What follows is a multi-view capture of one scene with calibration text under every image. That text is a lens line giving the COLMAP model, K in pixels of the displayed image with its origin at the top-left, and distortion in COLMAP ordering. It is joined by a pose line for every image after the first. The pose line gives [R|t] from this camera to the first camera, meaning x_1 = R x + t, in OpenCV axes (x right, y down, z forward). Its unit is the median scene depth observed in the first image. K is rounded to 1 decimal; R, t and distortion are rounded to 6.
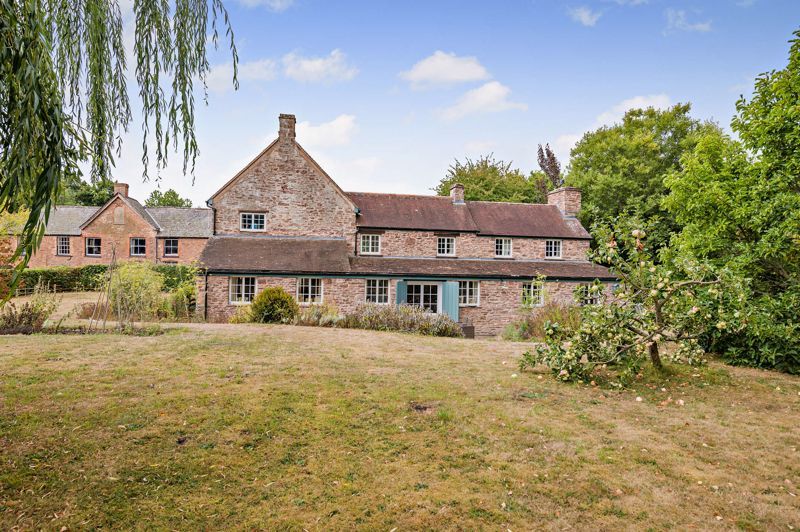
lens RADIAL K [[501.8, 0, 400.0], [0, 501.8, 266.0], [0, 0, 1]] dist [0.001129, 0.002097]
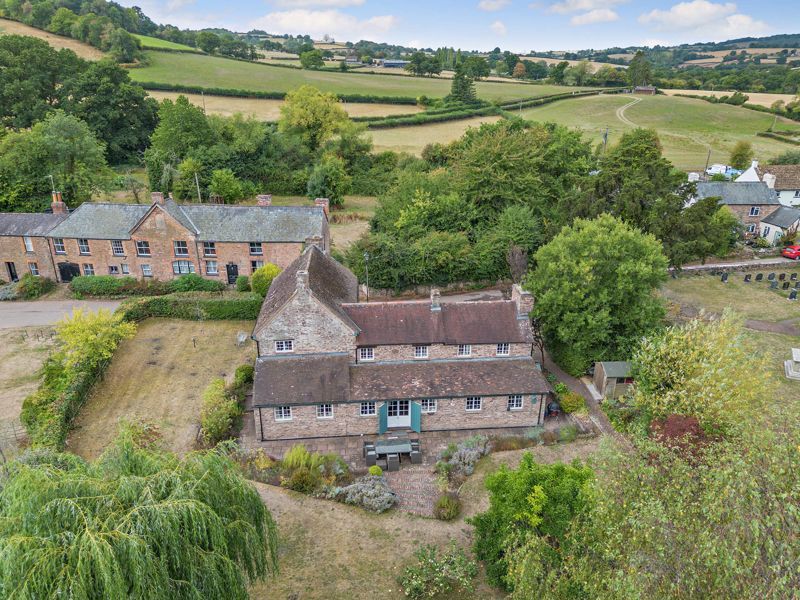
lens RADIAL K [[579.7, 0, 400.0], [0, 579.7, 300.0], [0, 0, 1]] dist [0.068070, -0.001673]
pose [[0.996501, 0.021065, -0.080884, 0.164057], [0.010848, 0.926939, 0.375056, -0.798196], [0.082876, -0.374621, 0.923467, -0.446987]]
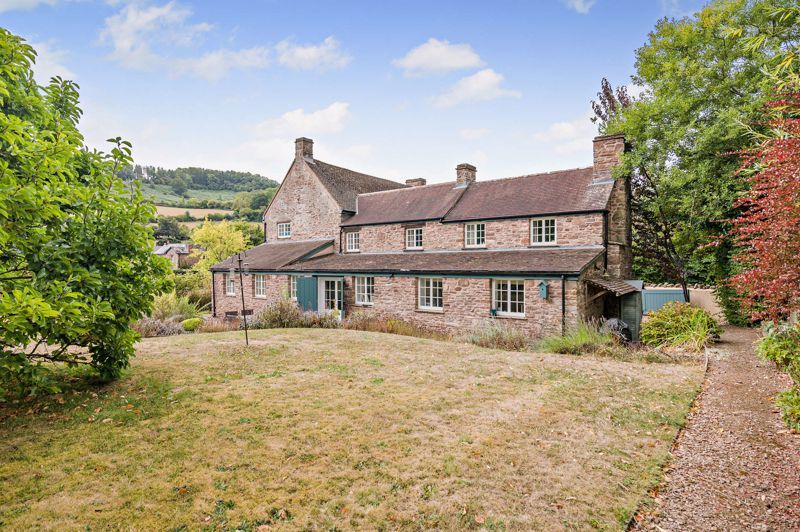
lens RADIAL K [[408.5, 0, 400.0], [0, 408.5, 266.0], [0, 0, 1]] dist [-0.004079, -0.000736]
pose [[0.676300, -0.019243, -0.736375, 0.634278], [0.024346, 0.999697, -0.003763, 0.013262], [0.736223, -0.015383, 0.676564, 0.493358]]
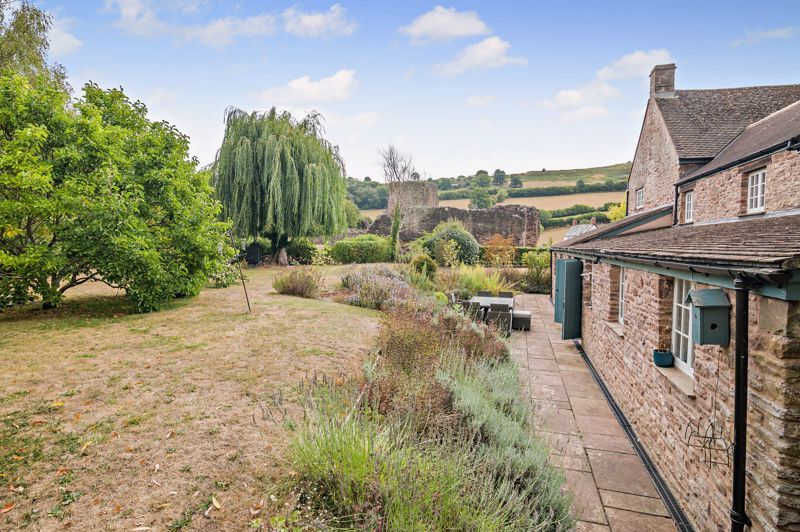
lens RADIAL K [[408.5, 0, 400.0], [0, 408.5, 266.0], [0, 0, 1]] dist [-0.004079, -0.000736]
pose [[-0.445313, 0.023447, -0.895068, 0.593891], [-0.006392, 0.999548, 0.029364, 0.021784], [0.895352, 0.018797, -0.444962, 0.896706]]
